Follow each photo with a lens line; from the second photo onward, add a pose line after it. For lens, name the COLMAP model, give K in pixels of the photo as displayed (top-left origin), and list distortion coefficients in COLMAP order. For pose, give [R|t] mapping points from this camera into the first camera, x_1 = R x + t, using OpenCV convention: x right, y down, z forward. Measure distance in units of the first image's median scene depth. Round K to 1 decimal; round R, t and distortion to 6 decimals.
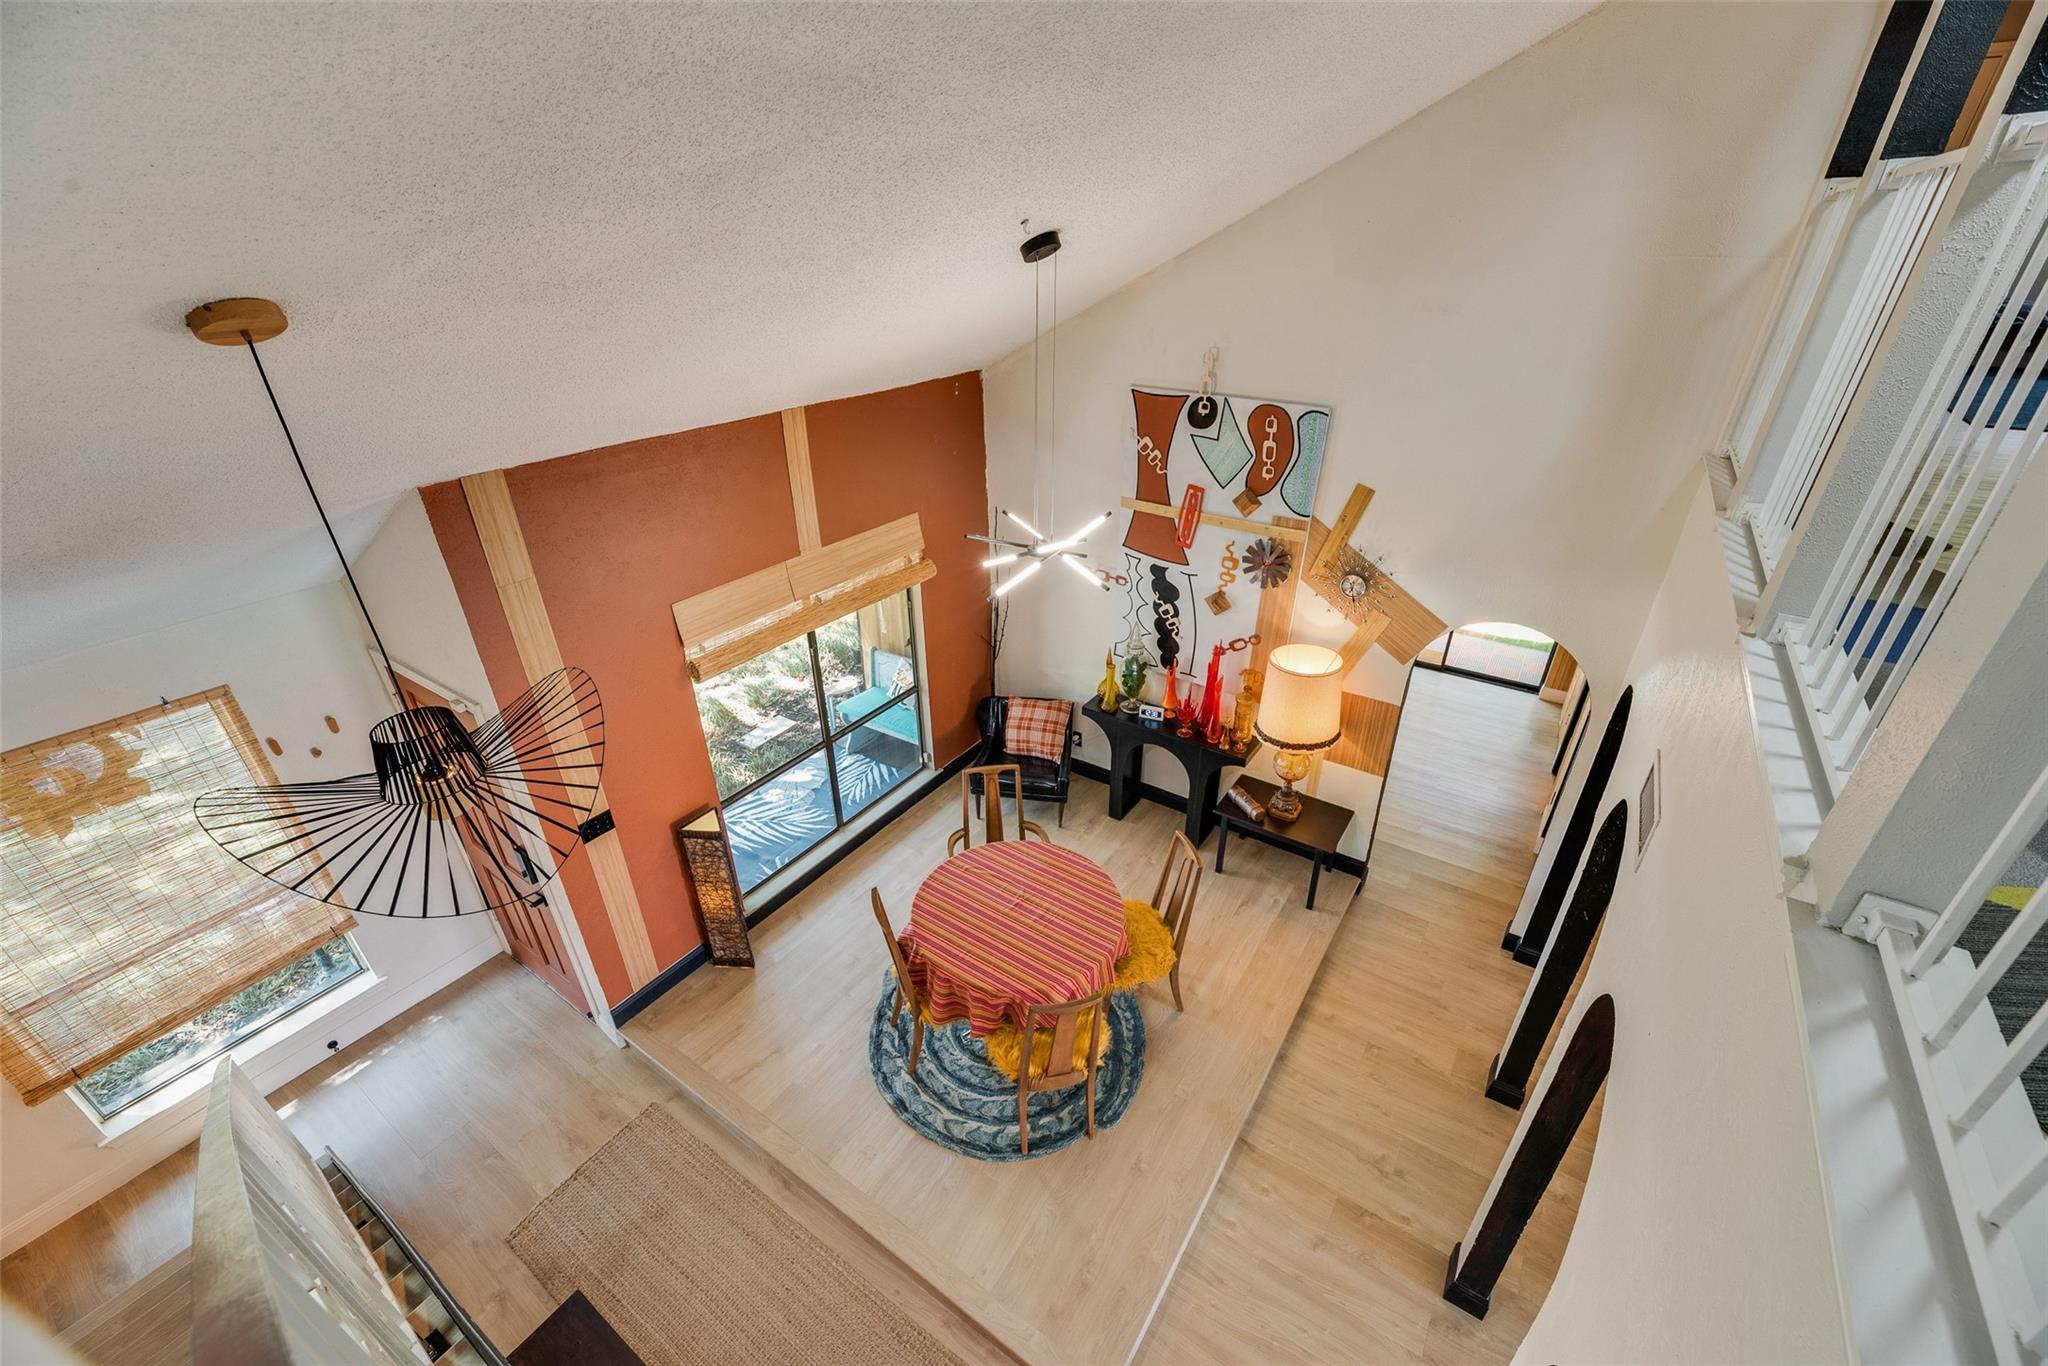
lens RADIAL K [[828.7, 0, 1027.1], [0, 828.7, 690.5], [0, 0, 1]] dist [0.003825, -0.000080]
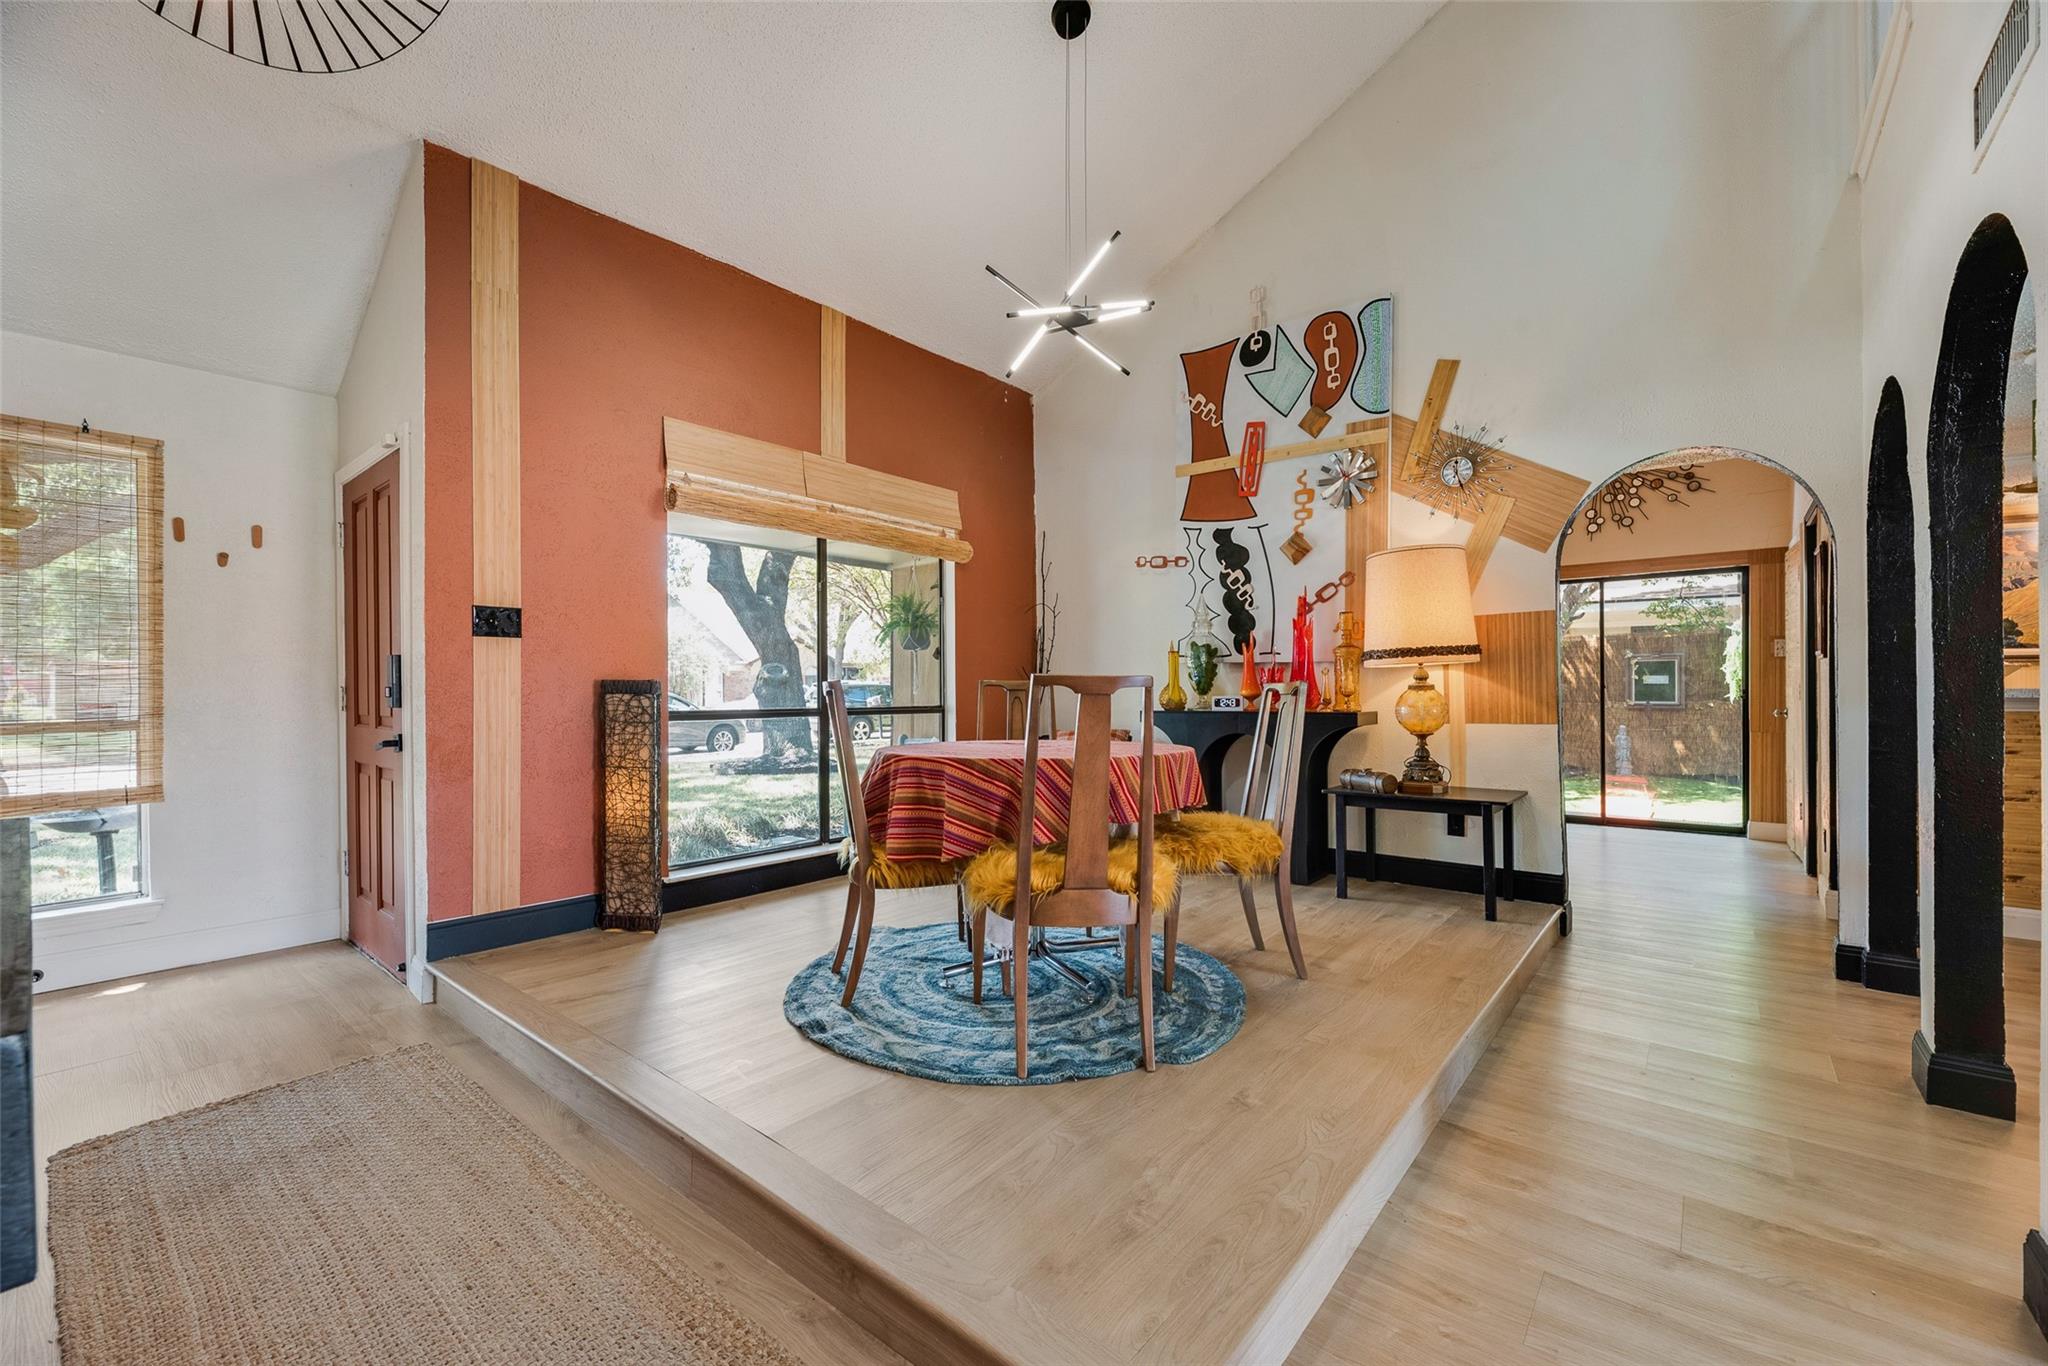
lens RADIAL K [[828.7, 0, 1025.0], [0, 828.7, 686.7], [0, 0, 1]] dist [0.003825, -0.000080]
pose [[0.995134, -0.000162, -0.098535, 0.041392], [-0.048272, 0.870983, -0.488937, 0.484140], [0.085902, 0.491314, 0.866736, 0.337744]]
